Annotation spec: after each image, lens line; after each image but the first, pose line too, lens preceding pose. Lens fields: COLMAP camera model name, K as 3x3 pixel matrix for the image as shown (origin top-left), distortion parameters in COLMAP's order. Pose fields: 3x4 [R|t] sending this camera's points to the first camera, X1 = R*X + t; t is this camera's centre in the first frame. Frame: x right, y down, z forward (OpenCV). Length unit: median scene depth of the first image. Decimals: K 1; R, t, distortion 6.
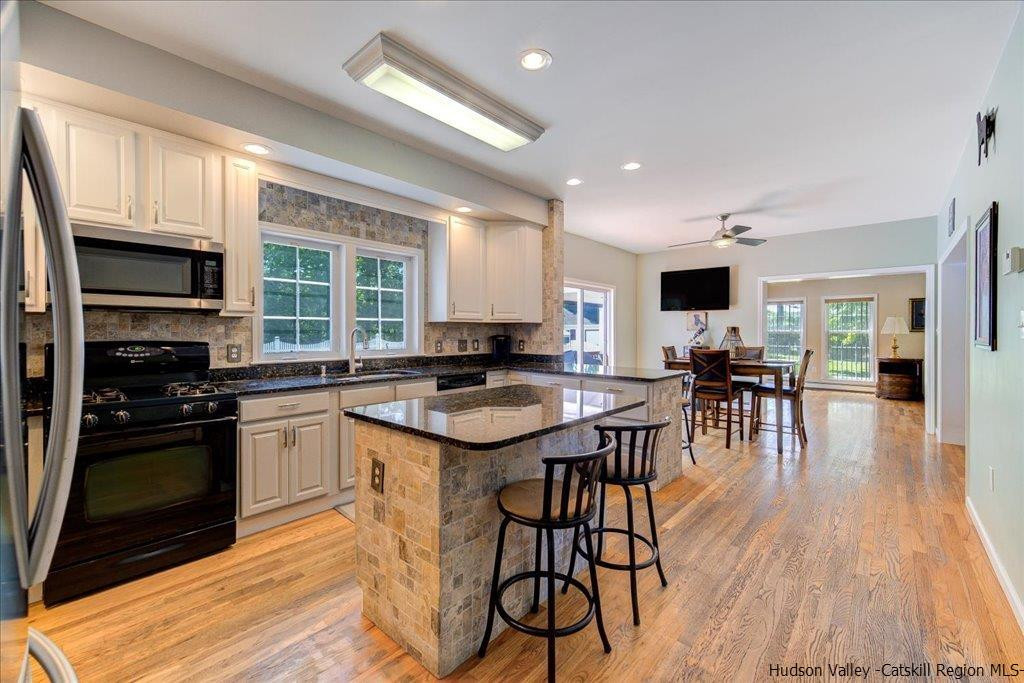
lens RADIAL K [[412.9, 0, 491.9], [0, 412.9, 338.1], [0, 0, 1]] dist [0.006088, 0.000412]
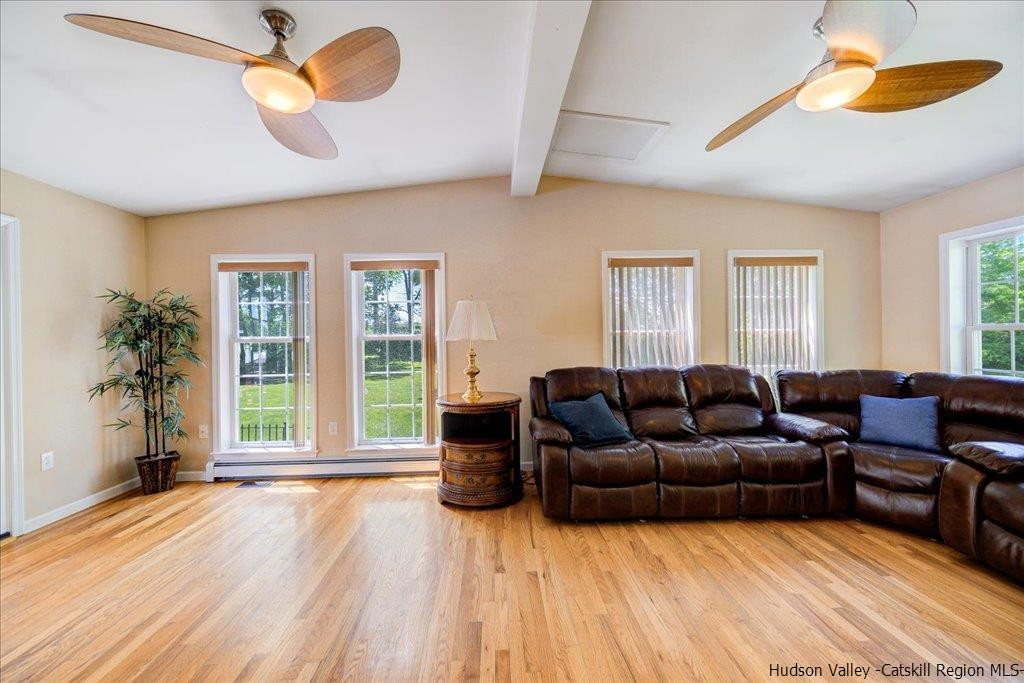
lens RADIAL K [[391.7, 0, 509.1], [0, 391.7, 345.1], [0, 0, 1]] dist [-0.000346, 0.002601]
pose [[0.684164, -0.020544, 0.729038, 1.517390], [0.026010, 0.999655, 0.003761, -0.009359], [-0.728864, 0.016389, 0.684462, 1.502972]]
